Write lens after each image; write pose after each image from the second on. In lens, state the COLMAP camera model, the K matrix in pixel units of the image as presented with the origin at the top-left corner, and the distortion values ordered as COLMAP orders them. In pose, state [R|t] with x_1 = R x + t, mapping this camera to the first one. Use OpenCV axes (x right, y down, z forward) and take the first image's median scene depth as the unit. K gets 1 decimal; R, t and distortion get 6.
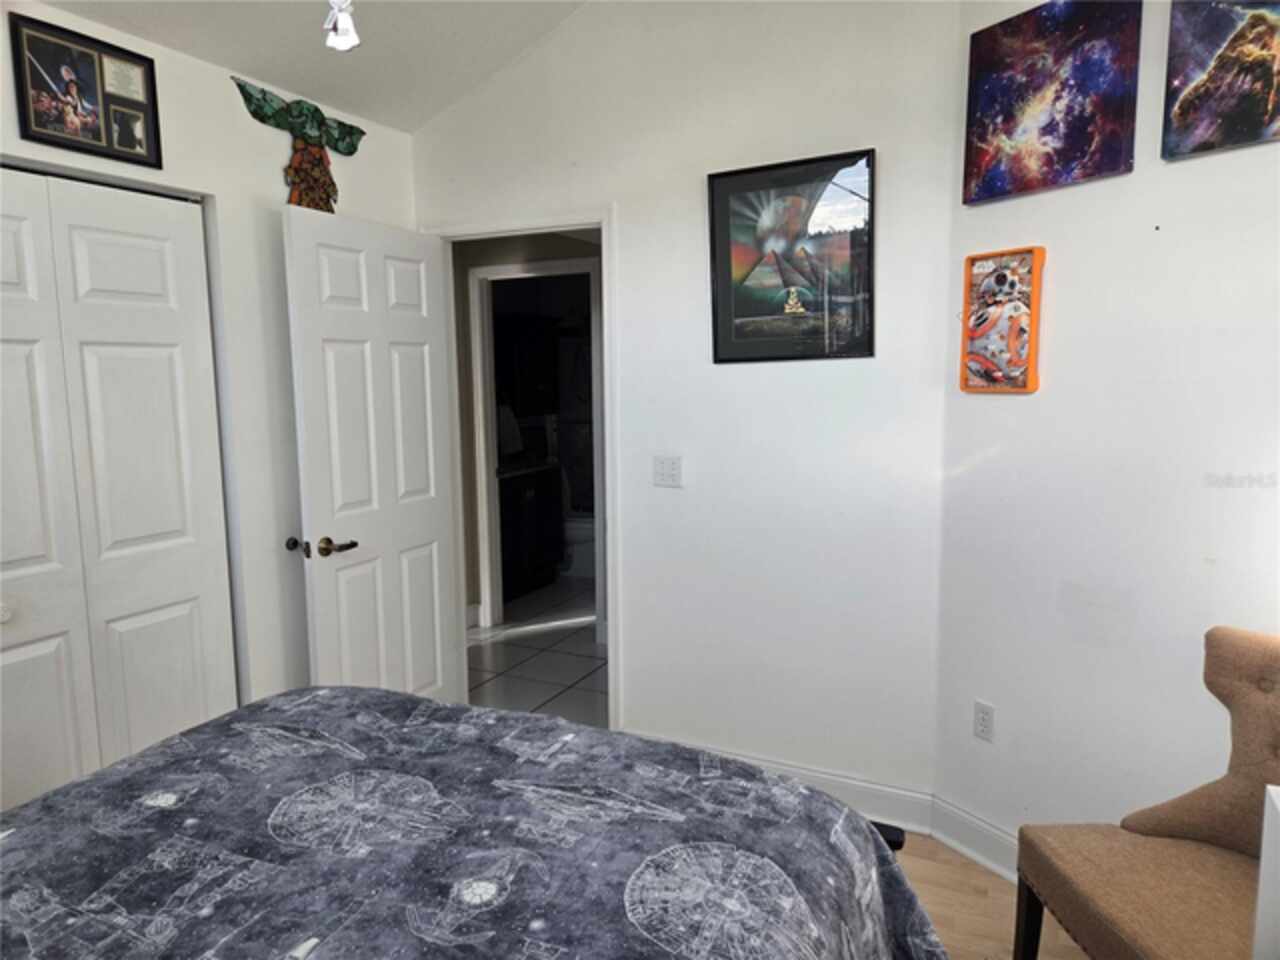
lens RADIAL K [[853.4, 0, 630.1], [0, 853.4, 479.1], [0, 0, 1]] dist [0.066793, -0.058844]
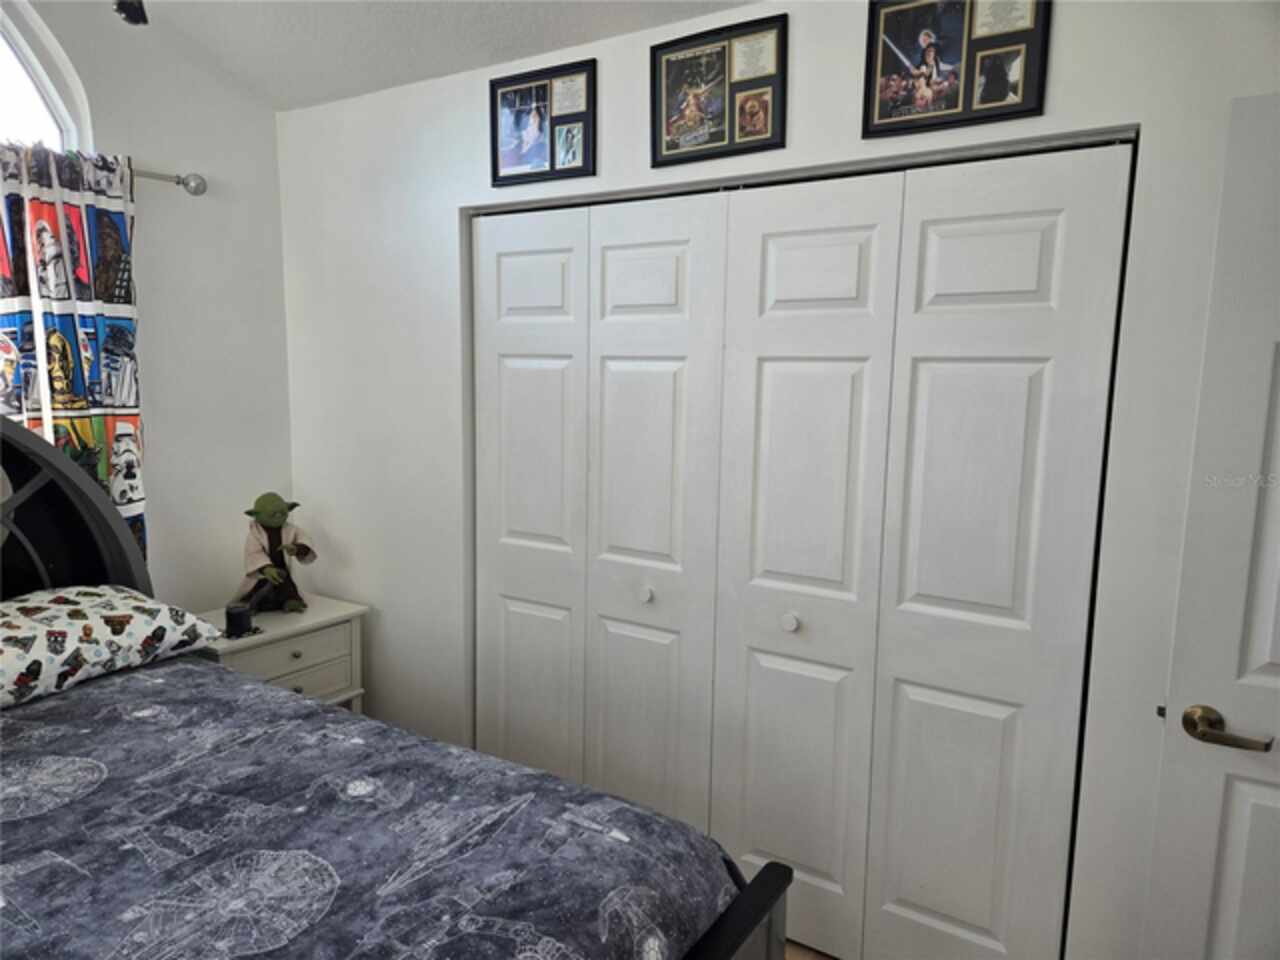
lens RADIAL K [[853.4, 0, 630.1], [0, 853.4, 479.1], [0, 0, 1]] dist [0.066793, -0.058844]
pose [[-0.112546, 0.138084, -0.984005, 0.268204], [-0.139190, 0.978342, 0.153209, -0.136724], [0.983849, 0.154207, -0.090888, 0.852860]]
